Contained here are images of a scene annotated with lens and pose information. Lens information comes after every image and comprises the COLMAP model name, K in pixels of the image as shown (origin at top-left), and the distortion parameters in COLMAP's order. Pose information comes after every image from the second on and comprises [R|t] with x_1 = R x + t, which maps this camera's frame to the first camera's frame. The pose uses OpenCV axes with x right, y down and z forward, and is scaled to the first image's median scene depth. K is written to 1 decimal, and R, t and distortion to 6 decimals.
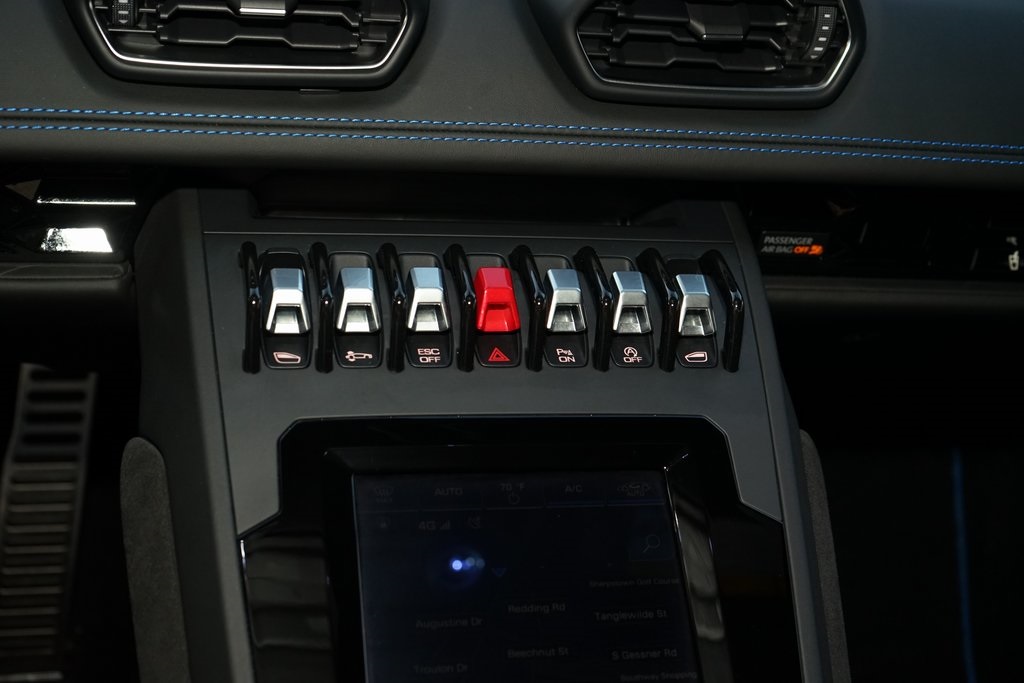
lens RADIAL K [[1515.8, 0, 512.0], [0, 1515.8, 341.5], [0, 0, 1]] dist [-0.034221, 0.050031]
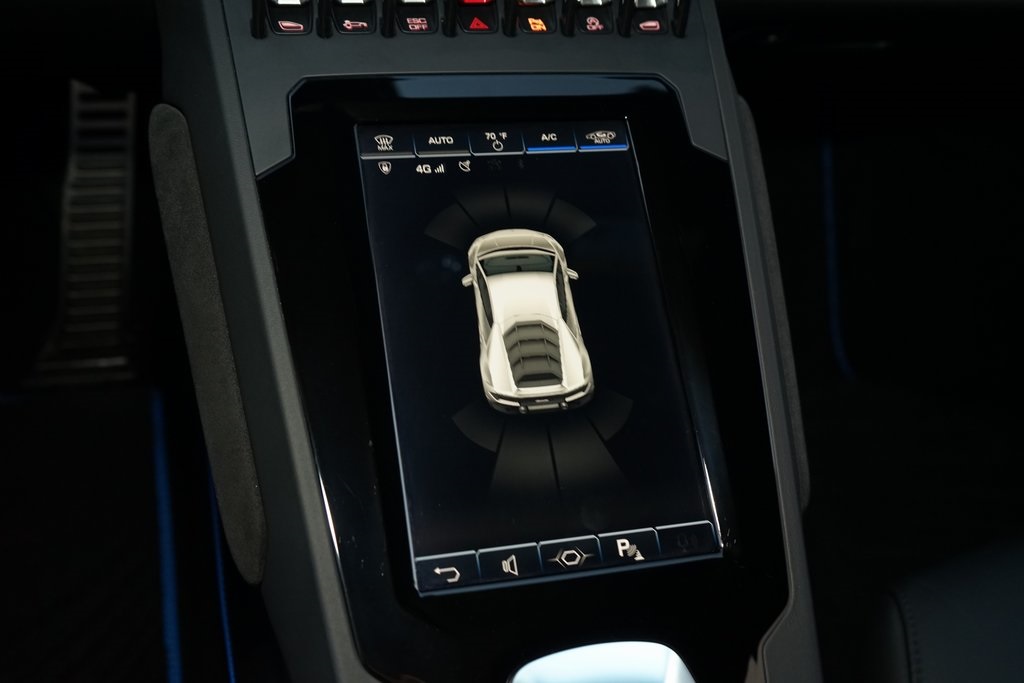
lens RADIAL K [[1103.2, 0, 512.0], [0, 1103.2, 341.5], [0, 0, 1]] dist [-0.000680, -0.000416]
pose [[0.998499, -0.035749, 0.041506, -0.027273], [0.028502, 0.986104, 0.163663, 0.112534], [-0.046780, -0.162234, 0.985643, 0.149144]]
